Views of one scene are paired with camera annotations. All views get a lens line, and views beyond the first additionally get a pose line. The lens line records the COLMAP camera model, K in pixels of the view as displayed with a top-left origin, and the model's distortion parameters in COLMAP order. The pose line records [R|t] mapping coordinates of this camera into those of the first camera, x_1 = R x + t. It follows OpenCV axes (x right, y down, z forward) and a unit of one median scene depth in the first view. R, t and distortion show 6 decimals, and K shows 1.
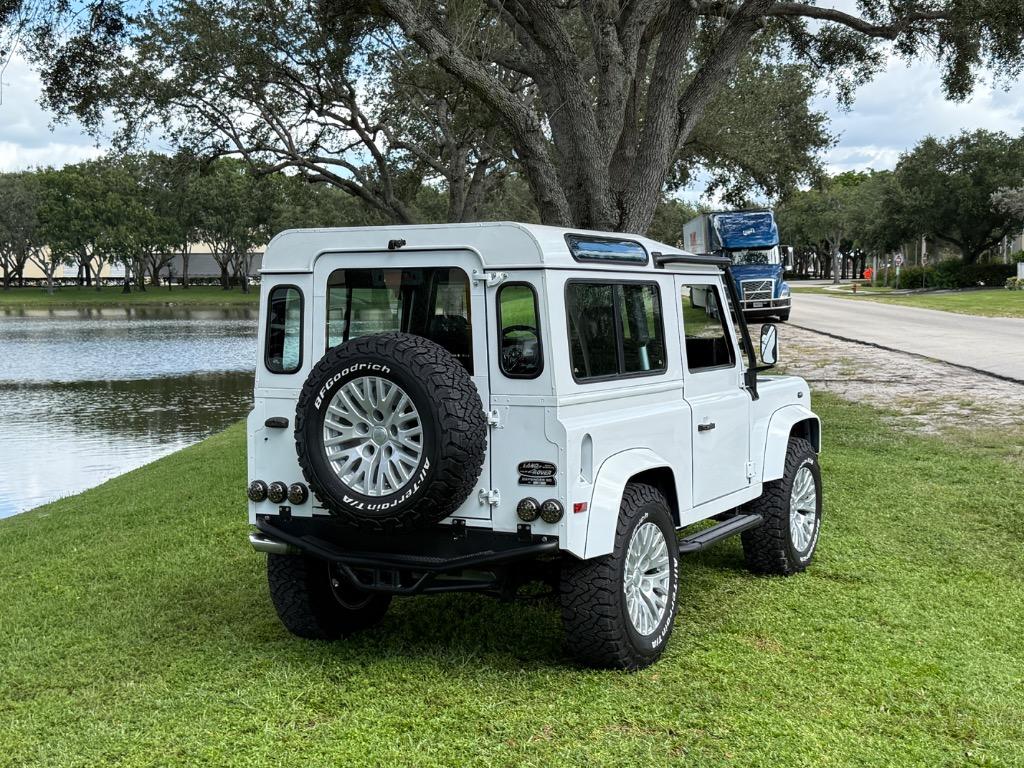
lens RADIAL K [[1463.9, 0, 525.9], [0, 1463.9, 399.7], [0, 0, 1]] dist [0.189444, -0.389587]
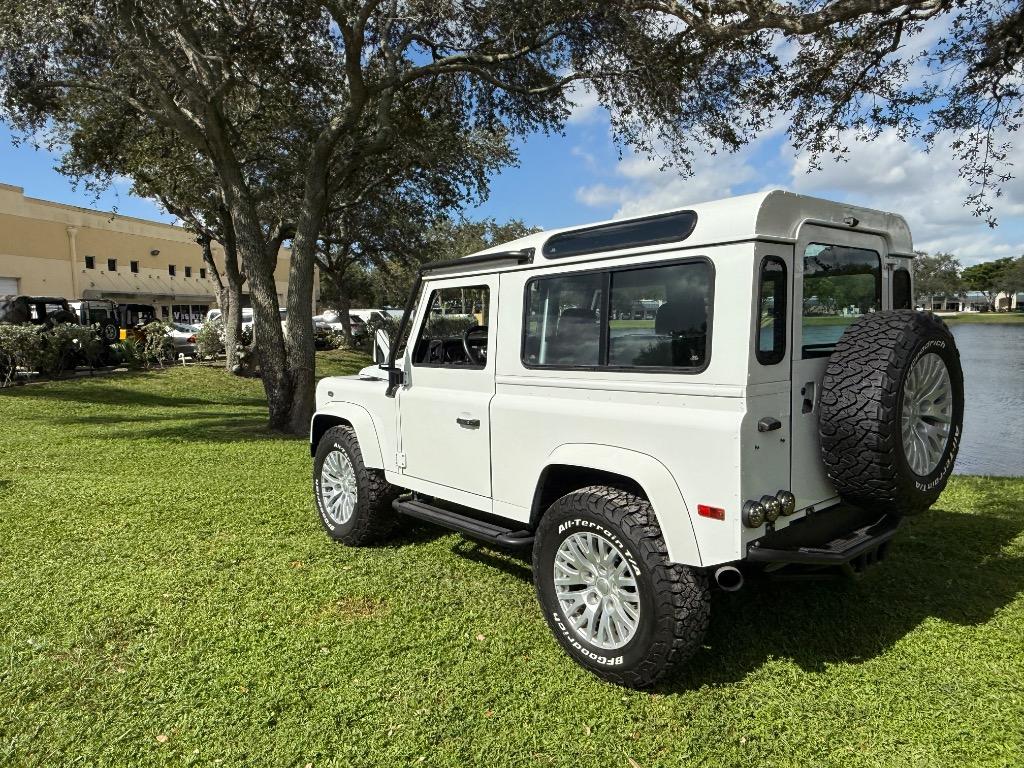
lens RADIAL K [[671.4, 0, 512.0], [0, 671.4, 384.0], [0, 0, 1]] dist [0.002467, -0.001408]
pose [[0.375225, -0.081338, 0.923358, -0.499491], [0.083300, 0.995071, 0.053805, -0.034350], [-0.923183, 0.056726, 0.380151, 0.872493]]
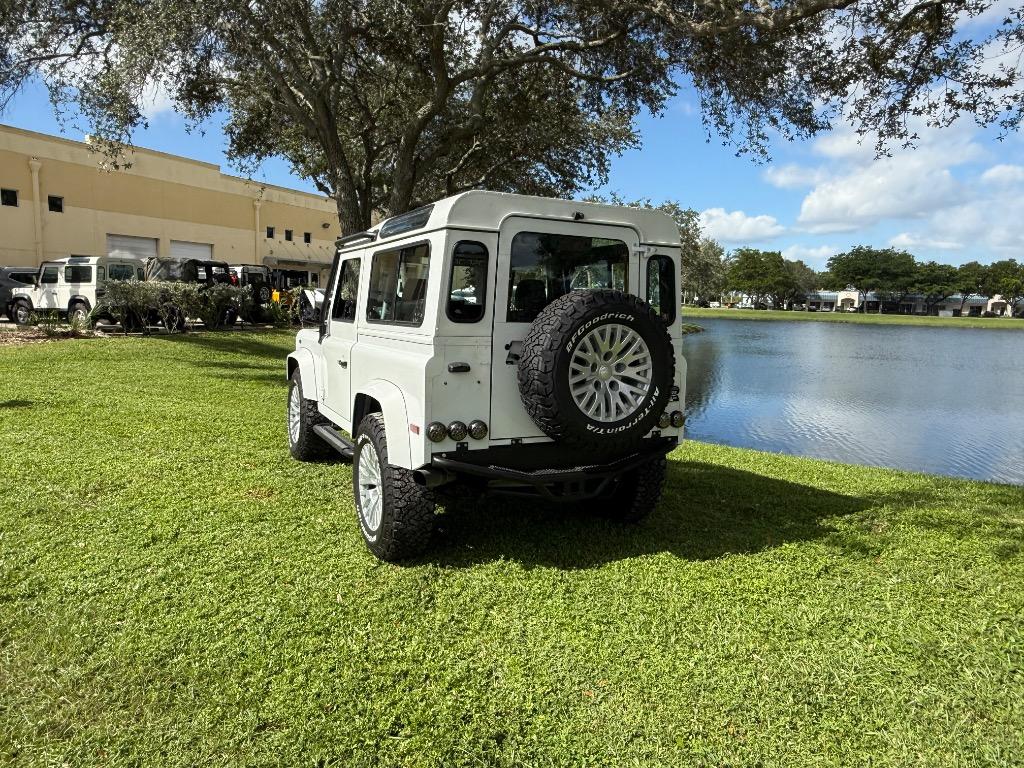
lens RADIAL K [[671.4, 0, 512.0], [0, 671.4, 384.0], [0, 0, 1]] dist [0.002467, -0.001408]
pose [[0.578802, -0.068894, 0.812552, -0.487635], [0.020049, 0.997326, 0.070280, -0.005690], [-0.815221, -0.024387, 0.578636, 0.598794]]
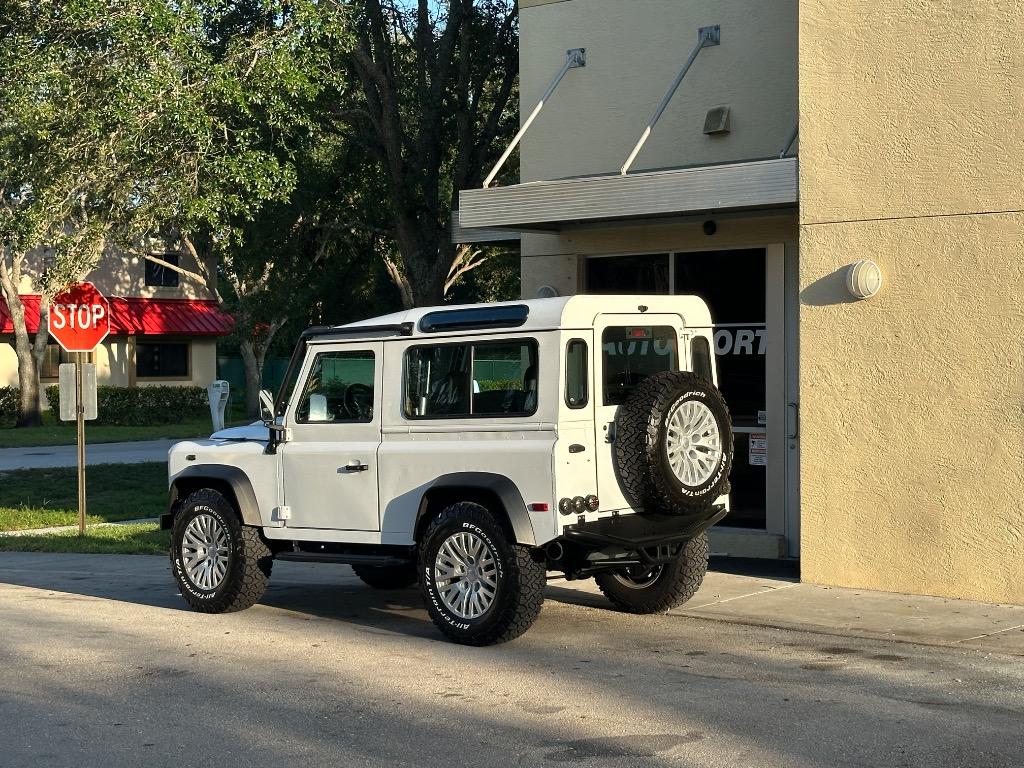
lens RADIAL K [[1588.8, 0, 522.6], [0, 1588.8, 386.1], [0, 0, 1]] dist [0.159590, -0.145639]
pose [[0.244473, -0.012884, 0.969571, -1.306235], [0.099731, 0.994943, -0.011926, -0.022275], [-0.964514, 0.099612, 0.244522, 0.626800]]
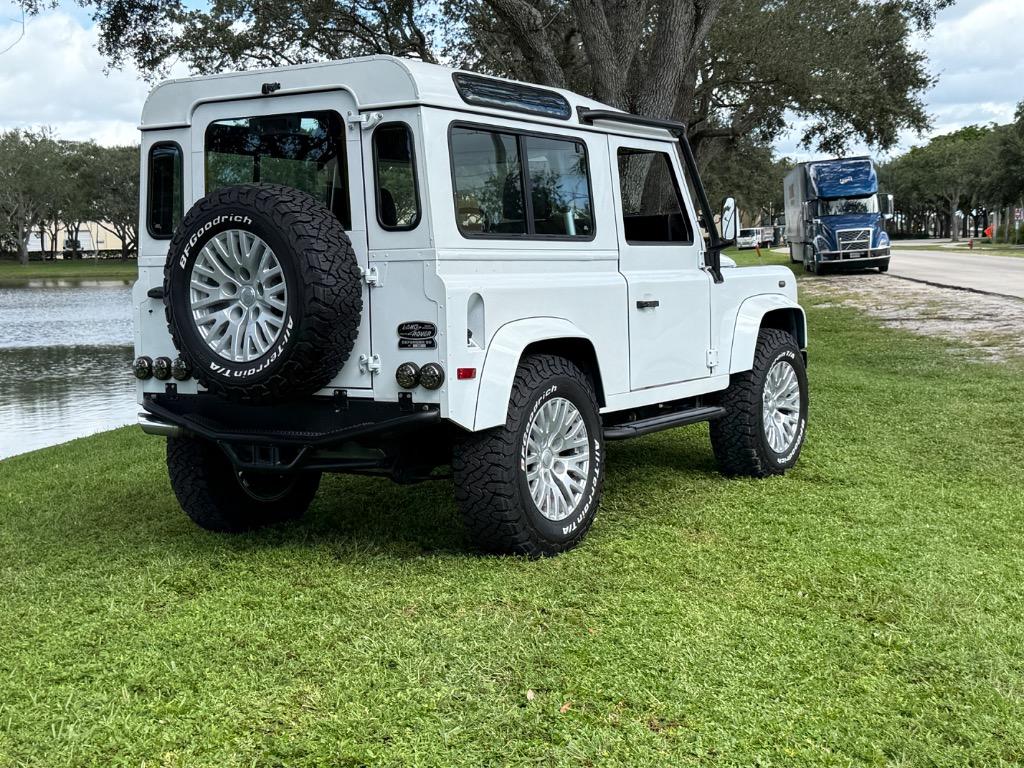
lens RADIAL K [[1465.6, 0, 504.2], [0, 1465.6, 388.8], [0, 0, 1]] dist [0.191065, -0.424901]
pose [[0.995838, -0.005819, -0.090956, 0.115365], [0.007076, 0.999884, 0.013503, 0.057431], [0.090867, -0.014090, 0.995763, 0.081613]]
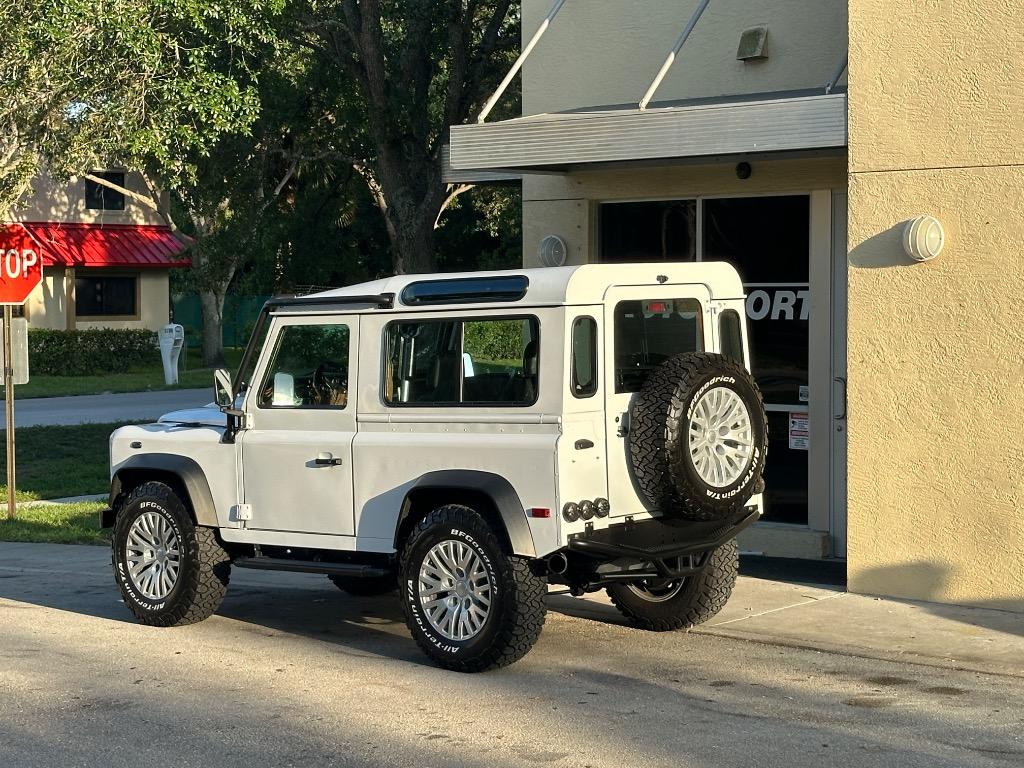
lens RADIAL K [[1867.7, 0, 510.7], [0, 1867.7, 369.2], [0, 0, 1]] dist [0.162695, -0.147401]
pose [[0.253836, -0.034728, 0.966624, -1.312461], [0.097306, 0.995202, 0.010202, -0.050592], [-0.962340, 0.091469, 0.255998, 0.617235]]
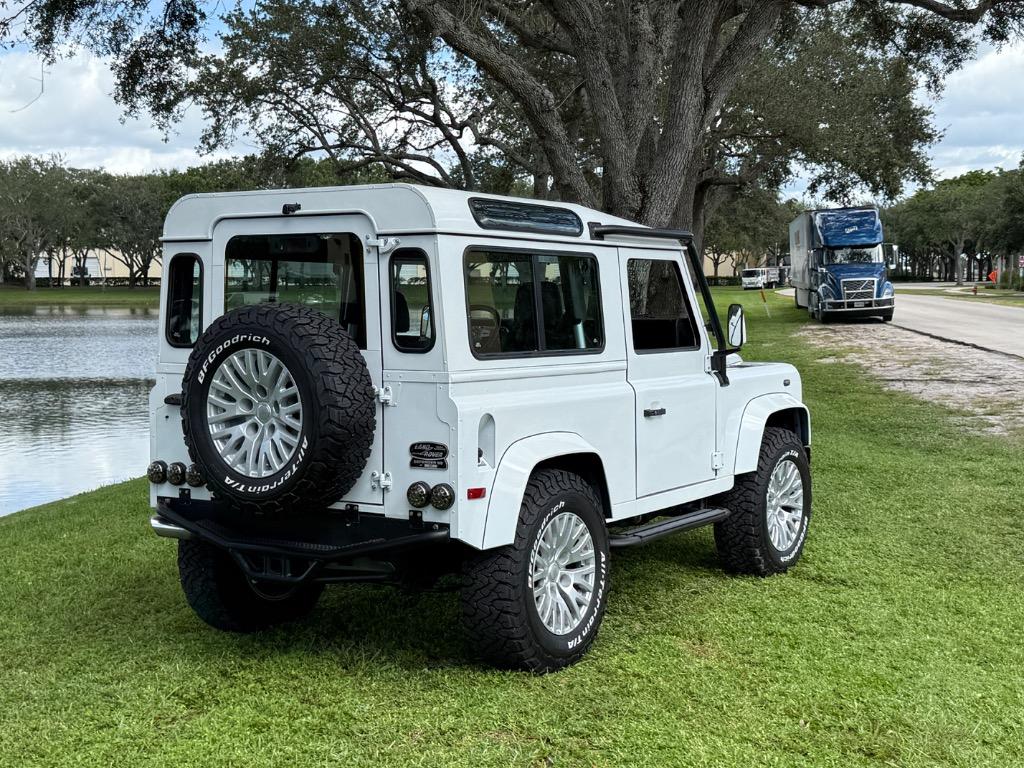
lens RADIAL K [[1463.9, 0, 512.0], [0, 1463.9, 384.0], [0, 0, 1]] dist [0.199914, -0.453384]
pose [[0.996028, 0.011054, -0.088349, 0.113332], [-0.012106, 0.999862, -0.011381, 0.012163], [0.088211, 0.012405, 0.996025, 0.067378]]
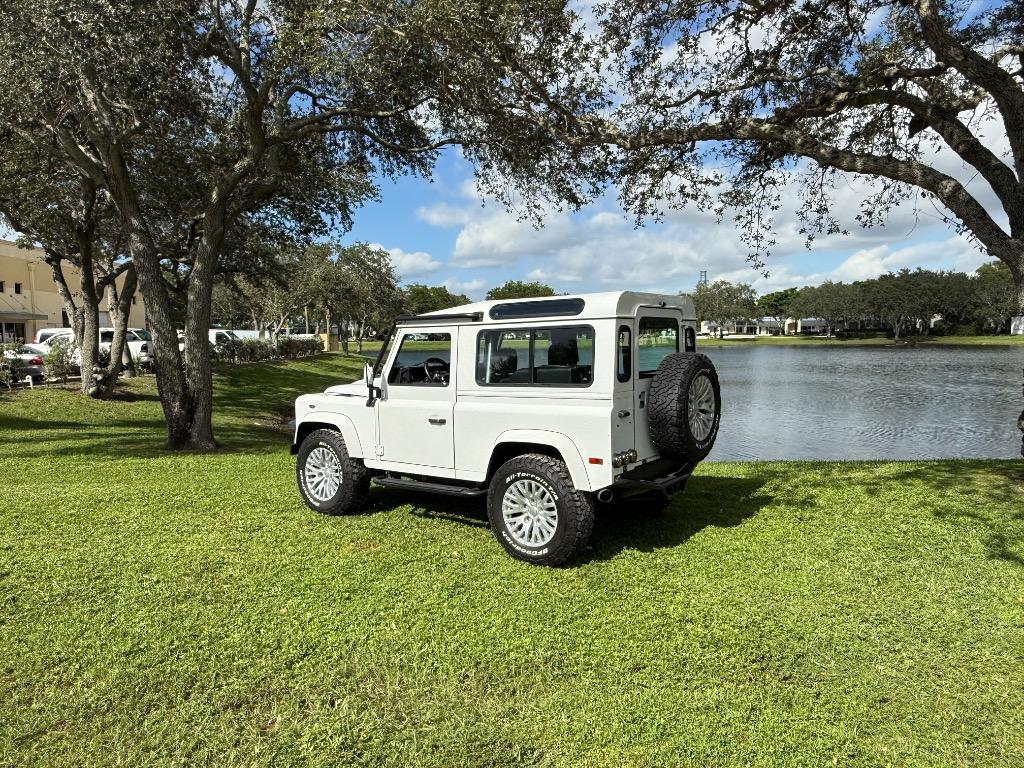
lens RADIAL K [[661.3, 0, 500.9], [0, 661.3, 394.1], [0, 0, 1]] dist [0.001206, -0.001069]
pose [[0.168369, -0.072656, 0.983043, -0.772988], [0.085293, 0.994613, 0.058903, -0.050654], [-0.982027, 0.073930, 0.173659, 0.886549]]
